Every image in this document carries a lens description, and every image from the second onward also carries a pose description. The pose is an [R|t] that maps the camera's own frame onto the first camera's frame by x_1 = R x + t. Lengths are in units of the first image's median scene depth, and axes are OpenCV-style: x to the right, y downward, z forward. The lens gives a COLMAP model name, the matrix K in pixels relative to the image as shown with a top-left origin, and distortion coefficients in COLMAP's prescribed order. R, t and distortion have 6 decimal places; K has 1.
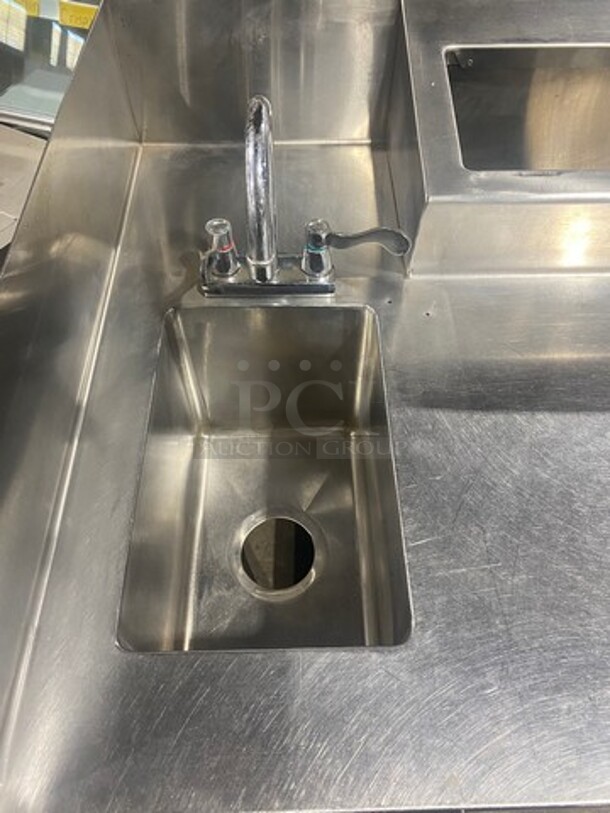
lens RADIAL K [[618.4, 0, 309.8], [0, 618.4, 405.9], [0, 0, 1]] dist [0.062590, -0.075472]
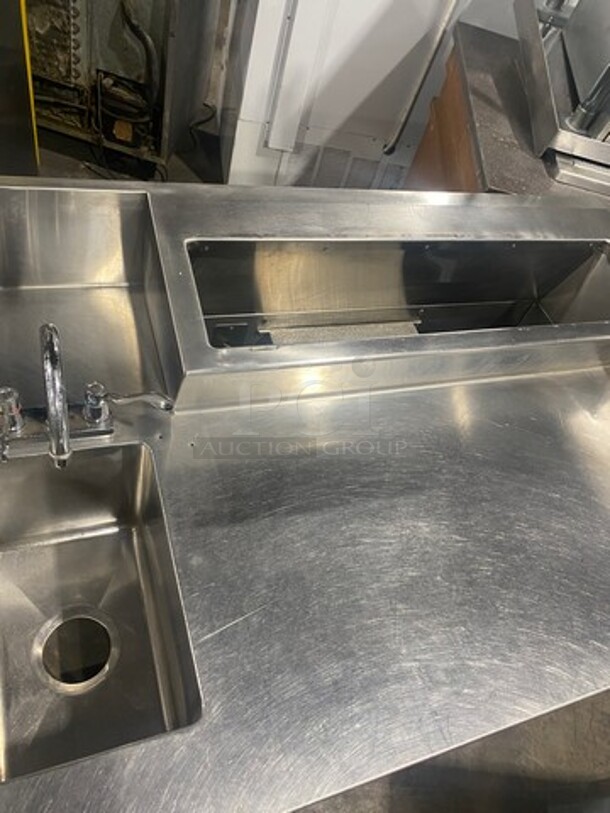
lens RADIAL K [[618.4, 0, 309.8], [0, 618.4, 405.9], [0, 0, 1]] dist [0.062590, -0.075472]
pose [[0.921976, -0.084205, 0.377982, -0.061575], [0.081090, 0.996413, 0.024181, -0.237104], [-0.378663, 0.008356, 0.925497, -0.274402]]
